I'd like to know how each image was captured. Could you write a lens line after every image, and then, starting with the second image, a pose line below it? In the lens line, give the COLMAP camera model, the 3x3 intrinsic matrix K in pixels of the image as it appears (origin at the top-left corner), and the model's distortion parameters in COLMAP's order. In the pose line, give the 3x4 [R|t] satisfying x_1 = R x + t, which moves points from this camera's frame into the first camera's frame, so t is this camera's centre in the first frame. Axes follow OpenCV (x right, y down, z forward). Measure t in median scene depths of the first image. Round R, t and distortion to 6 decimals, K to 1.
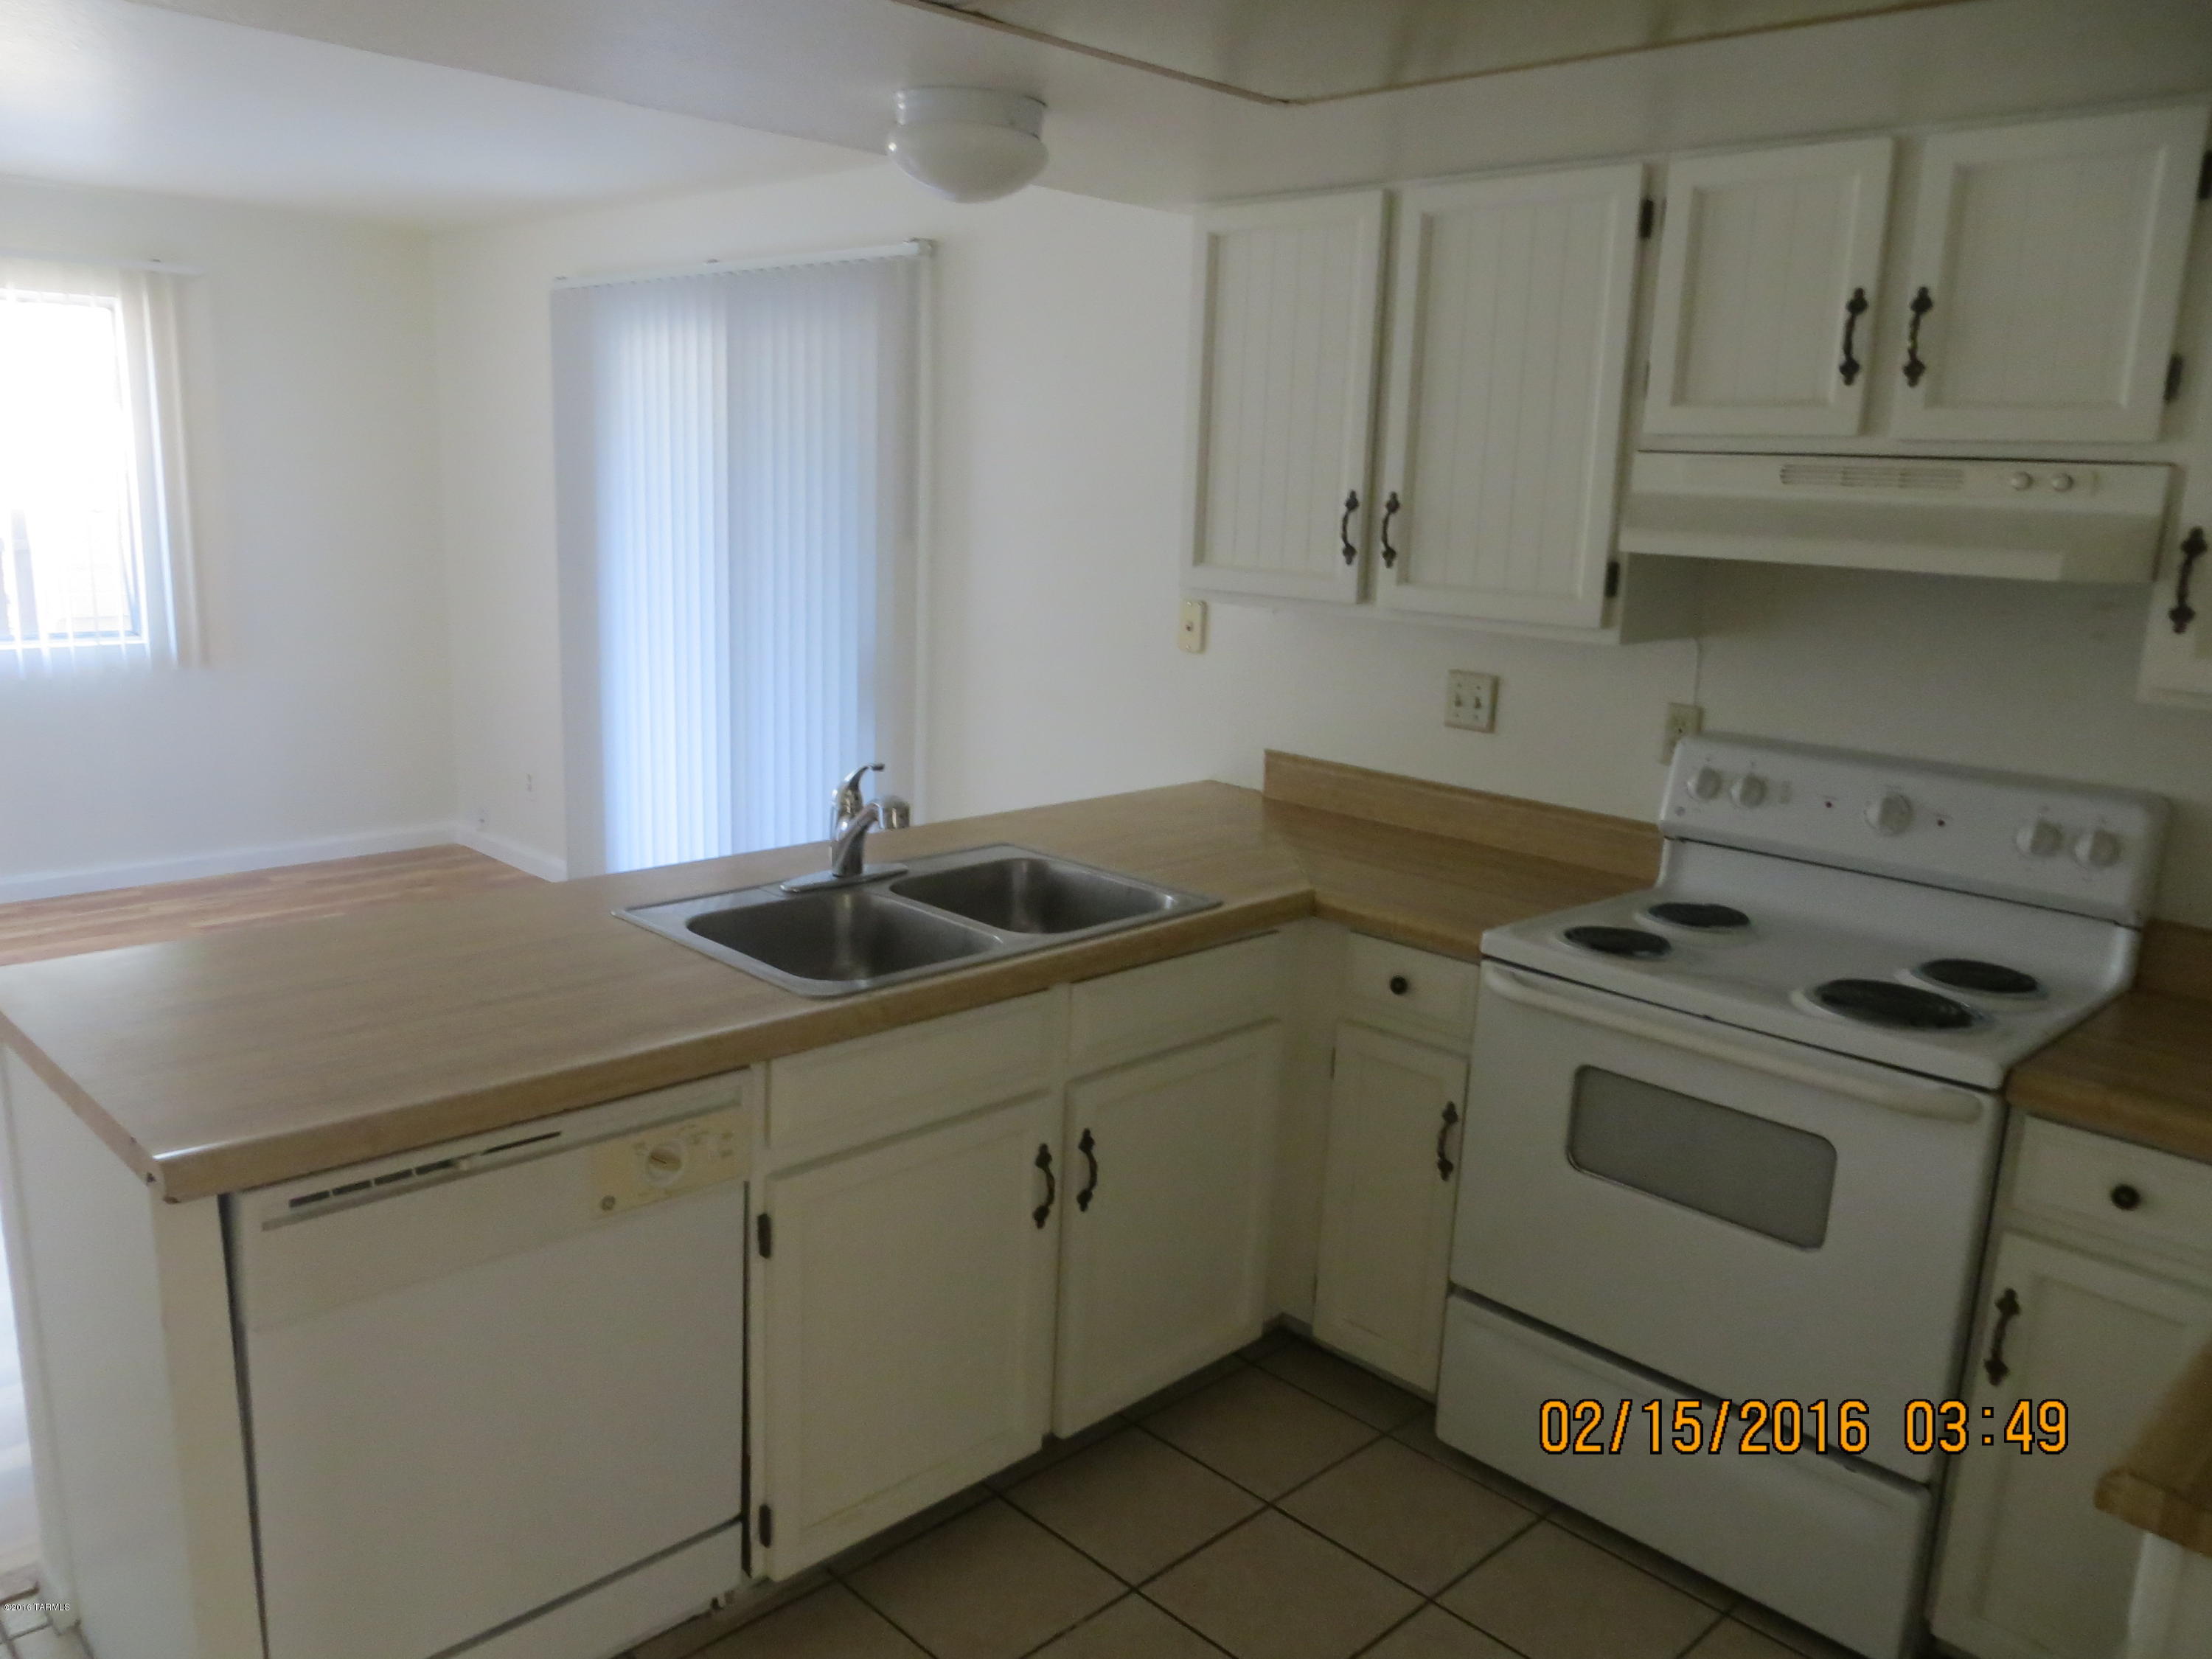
lens RADIAL K [[1667.5, 0, 1106.7], [0, 1667.5, 832.8], [0, 0, 1]] dist [-0.016688, -0.000154]
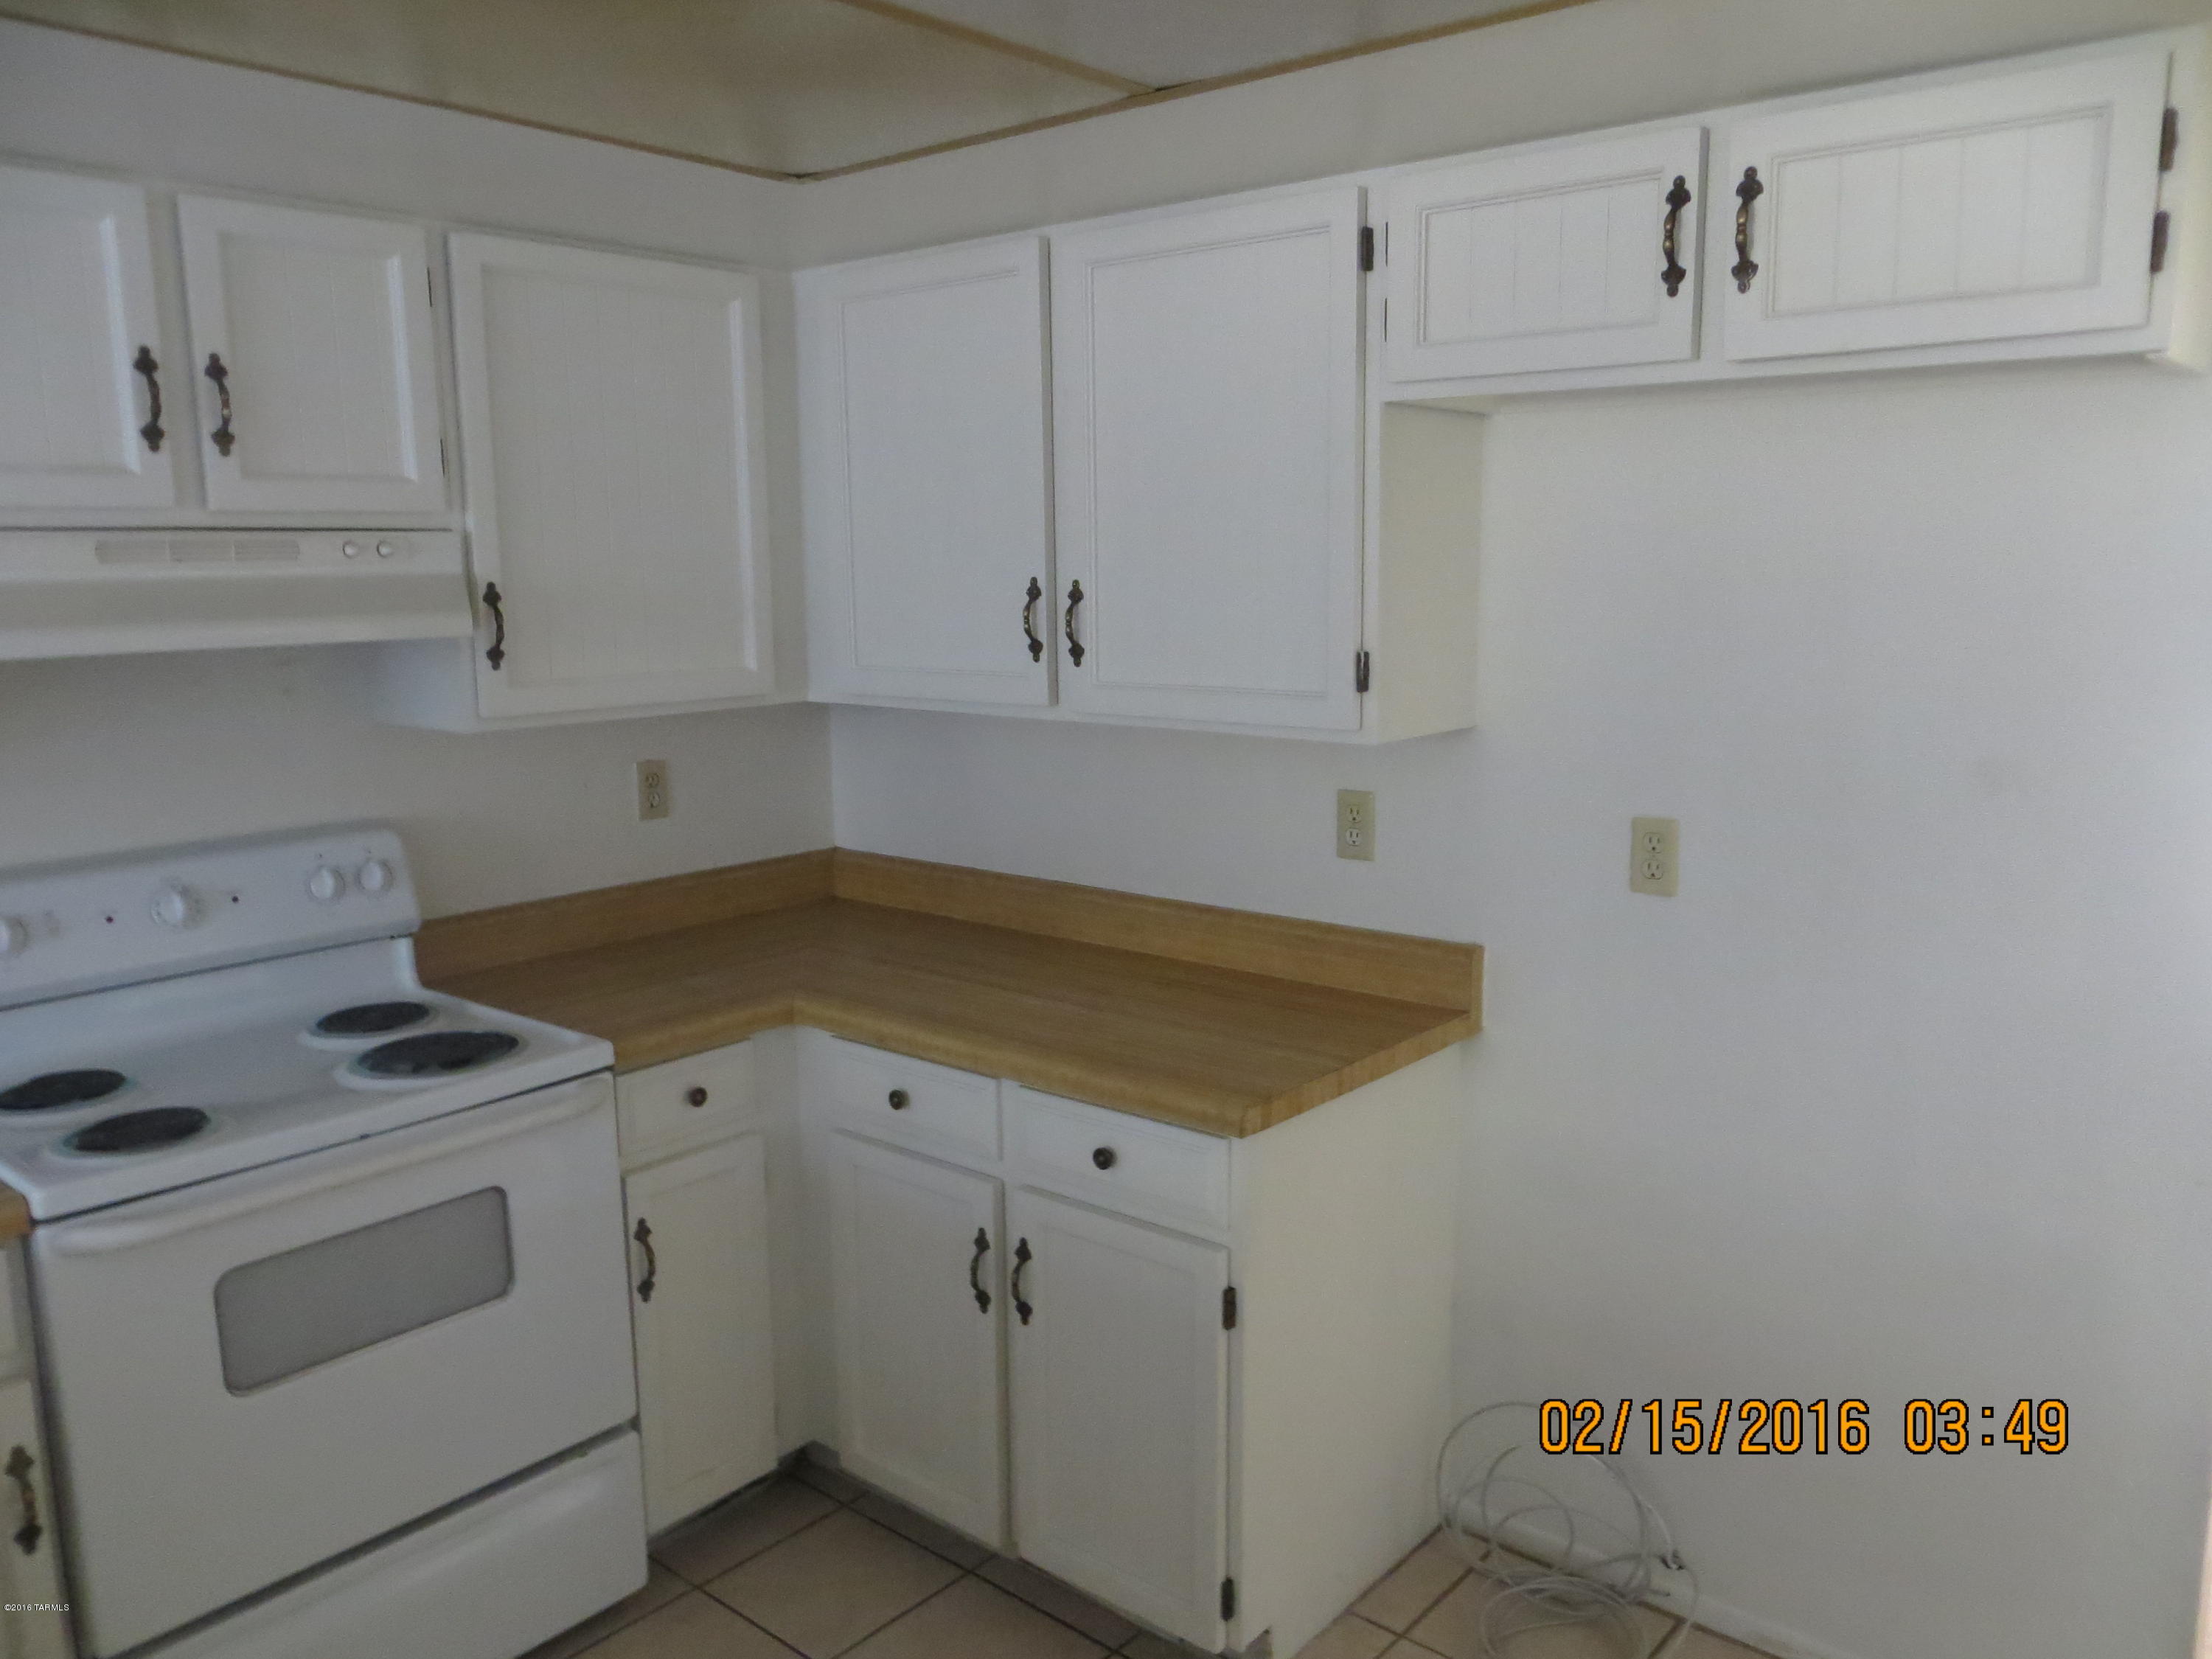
lens RADIAL K [[1667.5, 0, 1091.9], [0, 1667.5, 838.5], [0, 0, 1]] dist [-0.016688, -0.000154]
pose [[-0.093005, -0.206978, 0.973915, -0.880515], [0.214960, 0.950912, 0.222617, -0.268946], [-0.972184, 0.230058, -0.043948, 0.991539]]
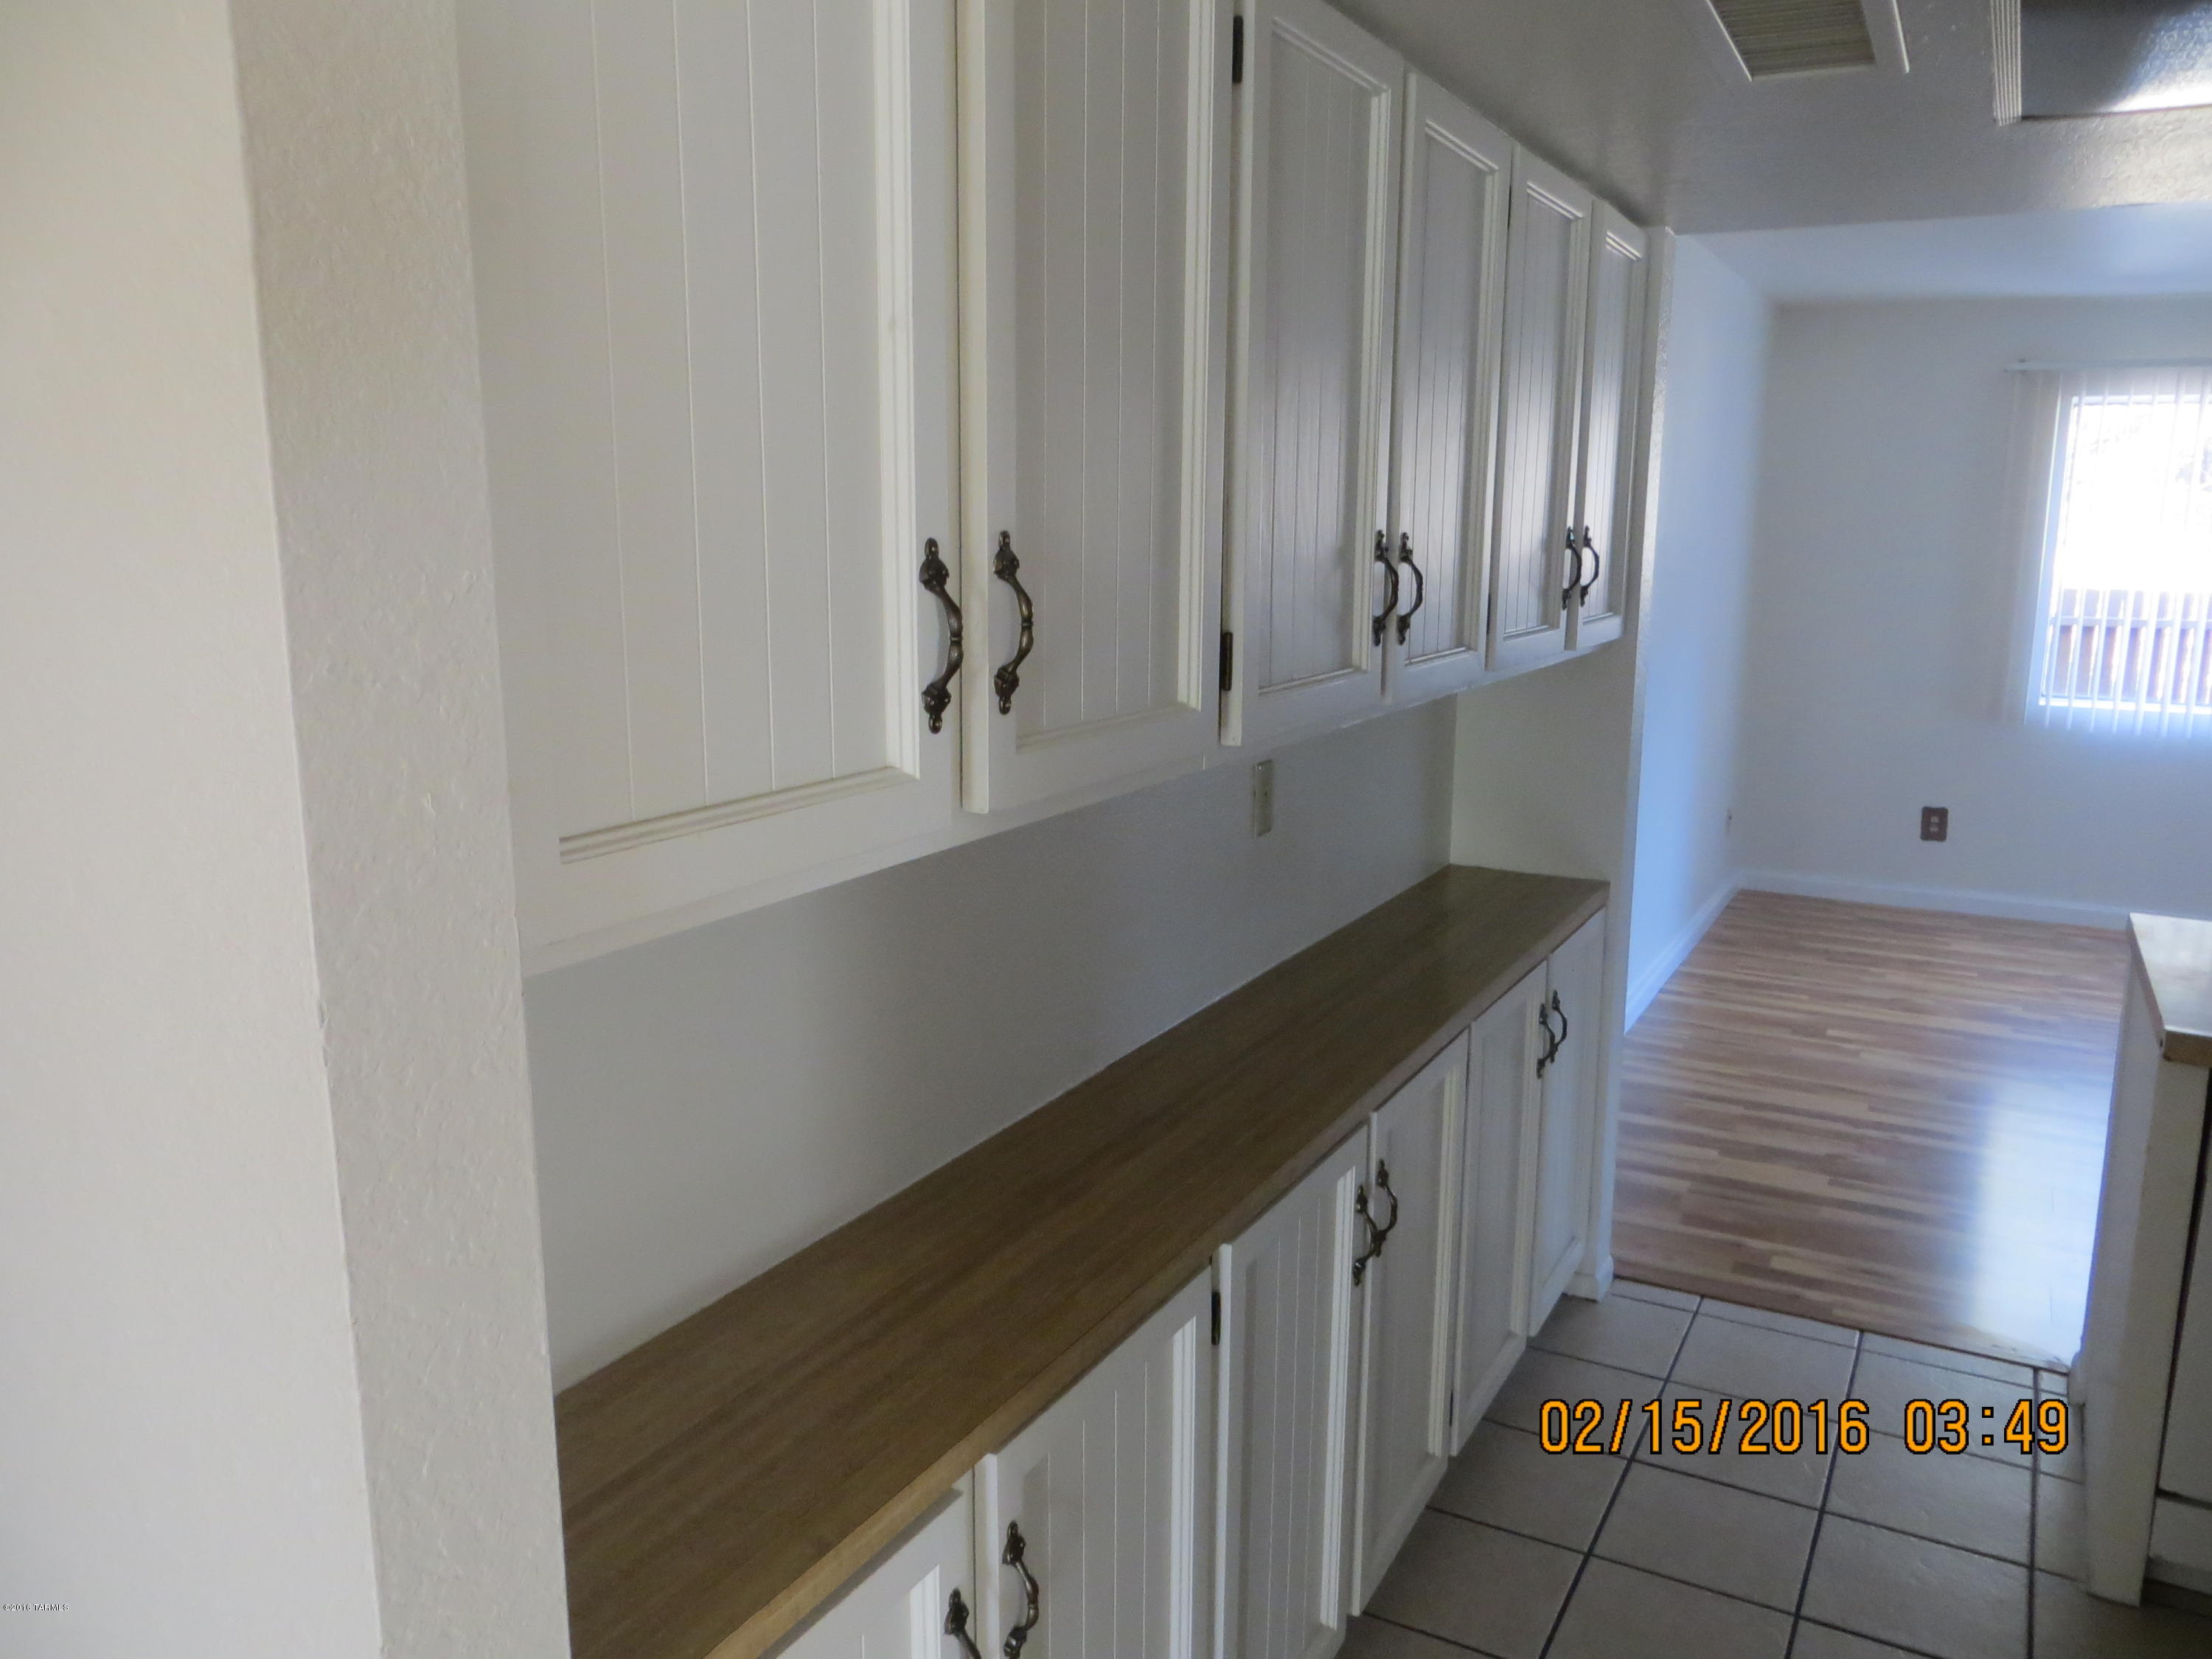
lens RADIAL K [[1667.5, 0, 1093.3], [0, 1667.5, 835.0], [0, 0, 1]] dist [-0.016688, -0.000154]
pose [[0.281453, 0.153659, -0.947192, 0.243919], [-0.201728, 0.974512, 0.098148, 0.037806], [0.938131, 0.163451, 0.305277, -0.168878]]
